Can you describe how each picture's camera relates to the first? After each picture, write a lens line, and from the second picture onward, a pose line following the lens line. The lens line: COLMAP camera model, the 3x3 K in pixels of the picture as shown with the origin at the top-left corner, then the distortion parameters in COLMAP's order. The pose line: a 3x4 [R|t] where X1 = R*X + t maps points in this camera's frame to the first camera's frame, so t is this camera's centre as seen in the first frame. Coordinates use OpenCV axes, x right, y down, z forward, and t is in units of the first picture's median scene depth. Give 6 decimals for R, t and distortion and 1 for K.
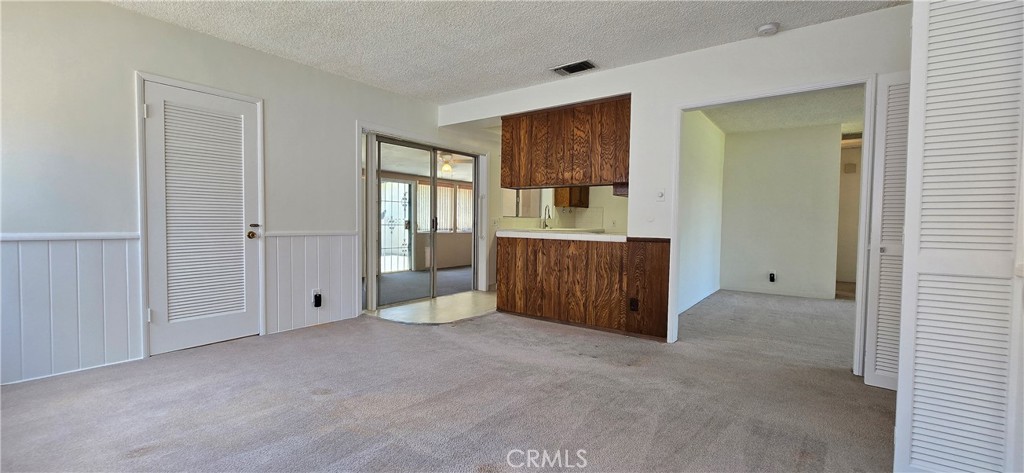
lens RADIAL K [[420.3, 0, 508.2], [0, 420.3, 236.7], [0, 0, 1]] dist [-0.002900, -0.000280]
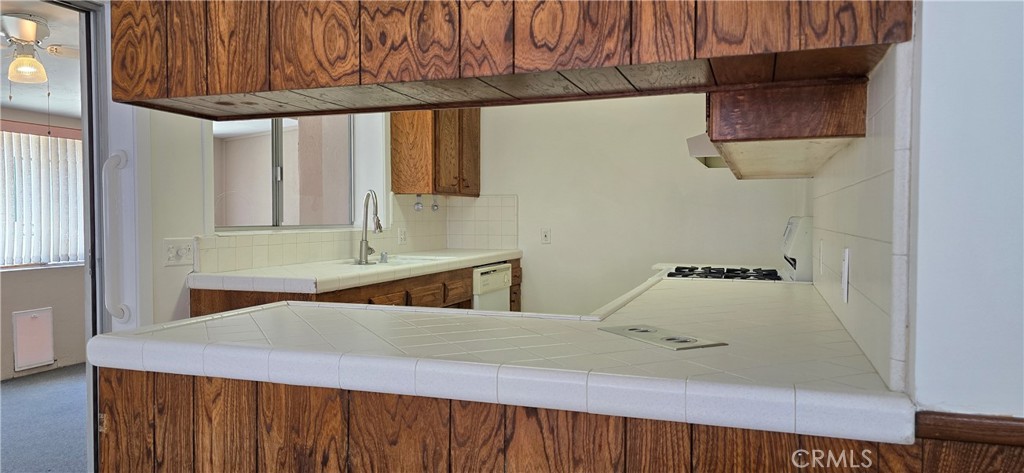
lens RADIAL K [[673.9, 0, 512.0], [0, 673.9, 236.5], [0, 0, 1]] dist [0.023141, -0.001056]
pose [[0.956582, -0.023032, 0.290553, 0.068449], [0.024032, 0.999711, 0.000126, -0.056476], [-0.290472, 0.006862, 0.956859, 0.712656]]
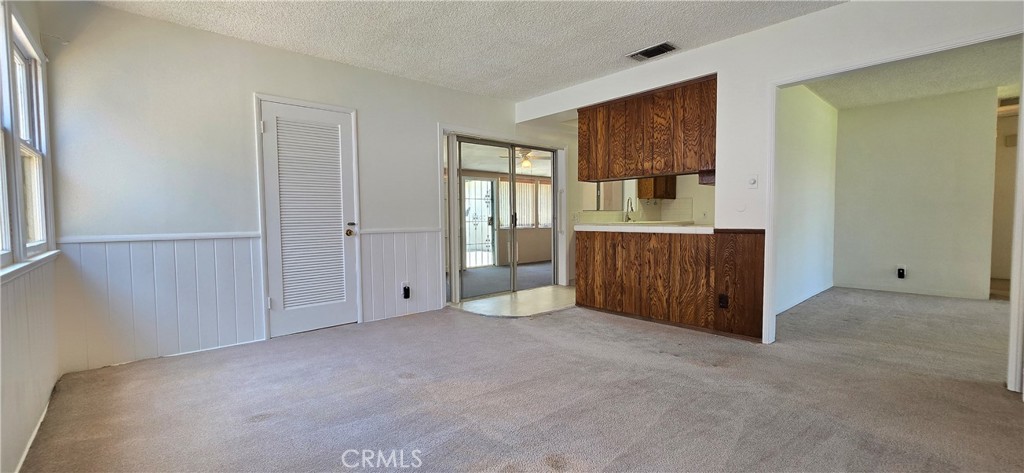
lens RADIAL K [[420.3, 0, 508.2], [0, 420.3, 236.7], [0, 0, 1]] dist [-0.002900, -0.000280]
pose [[0.979352, -0.013596, -0.201706, 0.020704], [0.015674, 0.999839, 0.008706, 0.003102], [0.201555, -0.011688, 0.979407, -0.002373]]
